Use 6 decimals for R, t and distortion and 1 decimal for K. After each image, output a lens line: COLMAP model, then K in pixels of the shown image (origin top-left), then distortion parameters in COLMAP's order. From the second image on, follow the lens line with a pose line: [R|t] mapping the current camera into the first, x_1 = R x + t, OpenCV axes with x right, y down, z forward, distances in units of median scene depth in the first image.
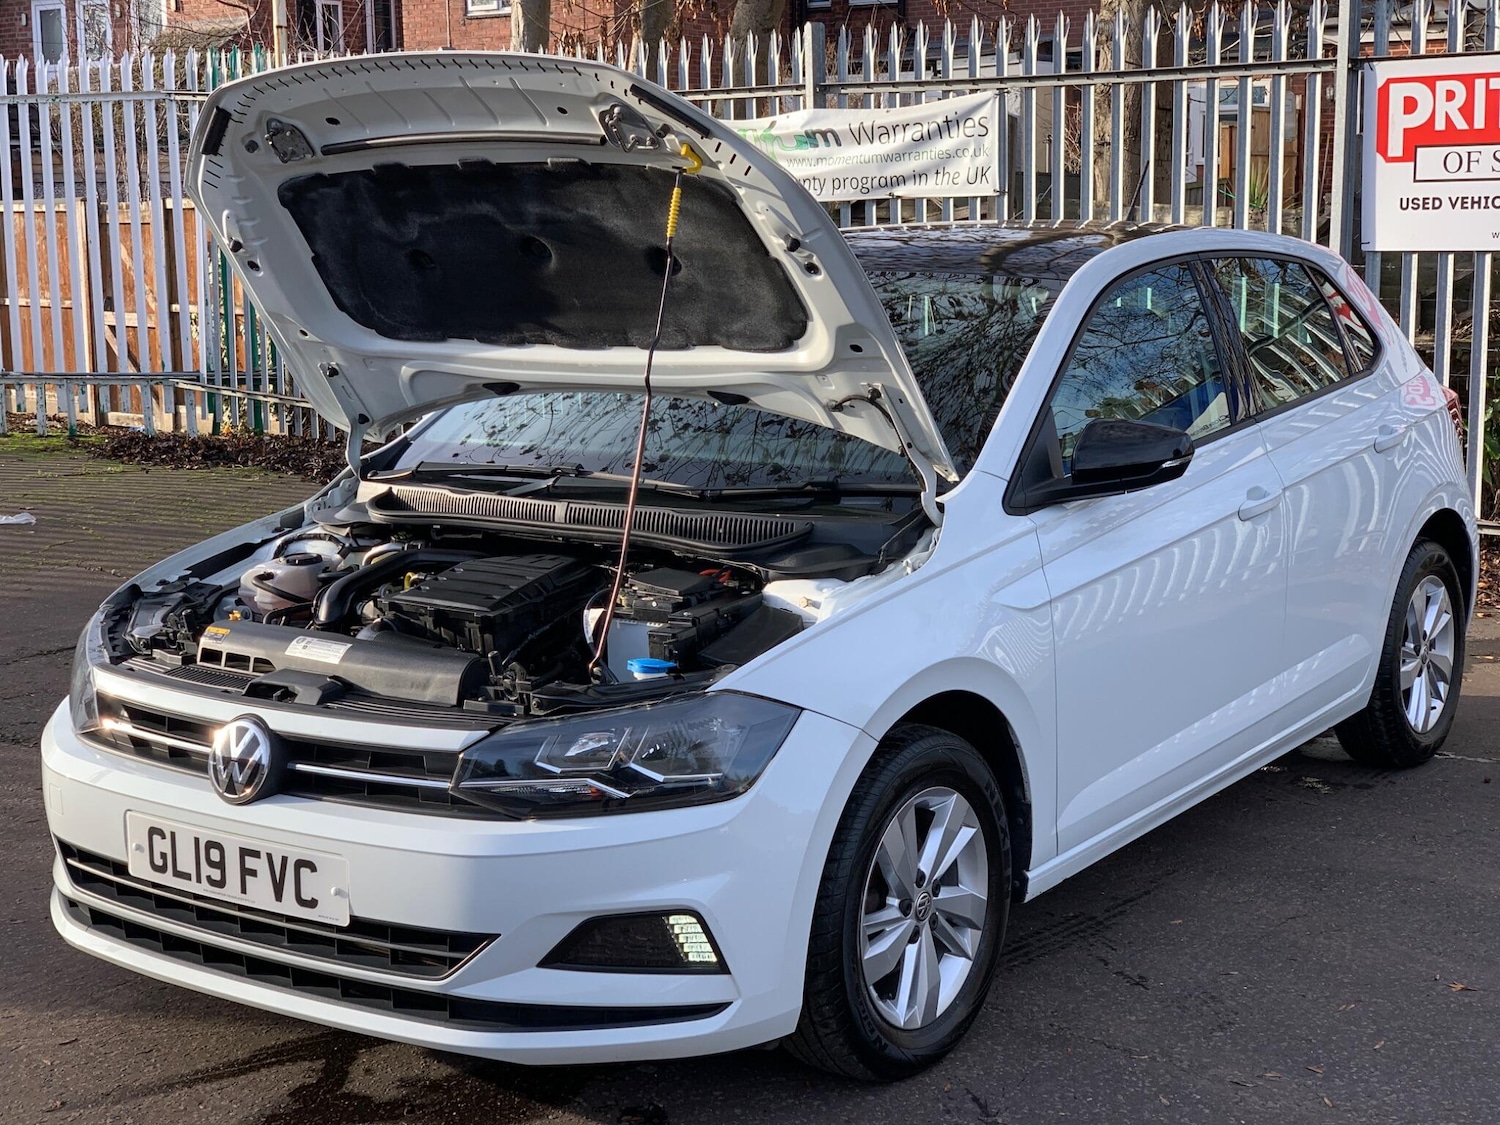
lens RADIAL K [[2213.9, 0, 755.5], [0, 2213.9, 555.8], [0, 0, 1]] dist [0.198012, -0.767659]
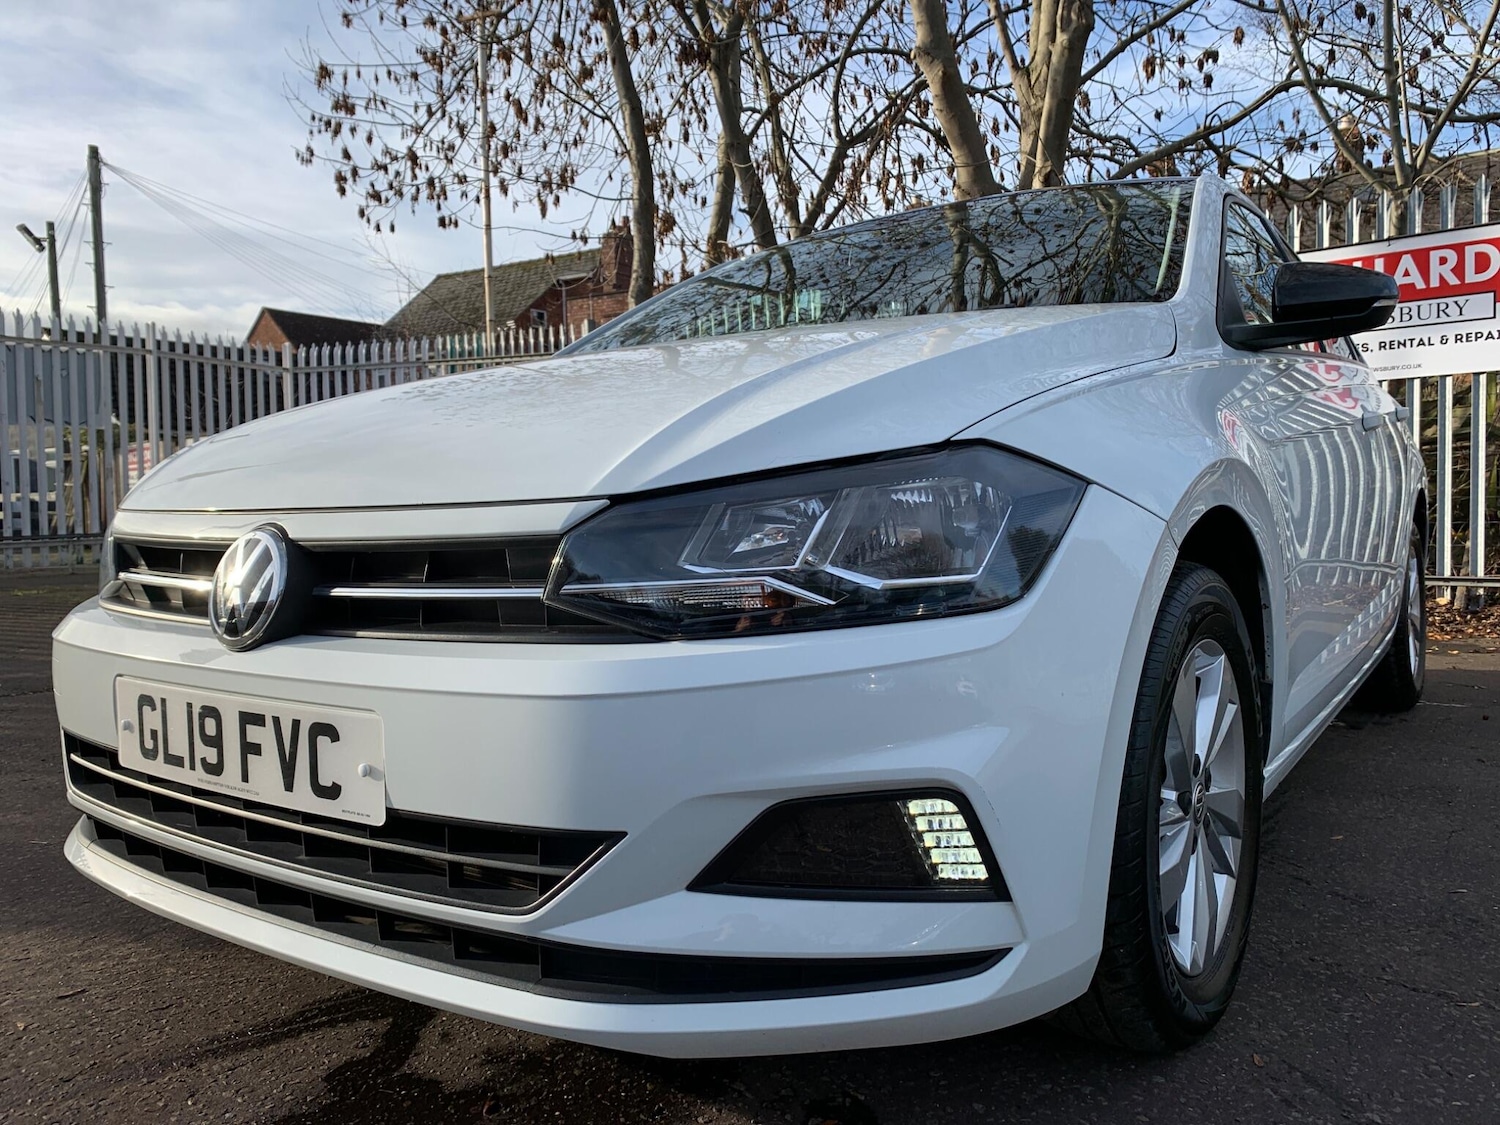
lens RADIAL K [[1148.0, 0, 754.1], [0, 1148.0, 558.3], [0, 0, 1]] dist [0.000753, -0.003167]
pose [[0.999956, -0.008436, 0.004076, -0.075568], [0.008813, 0.994577, -0.103631, 0.119927], [-0.003179, 0.103663, 0.994607, 0.641720]]
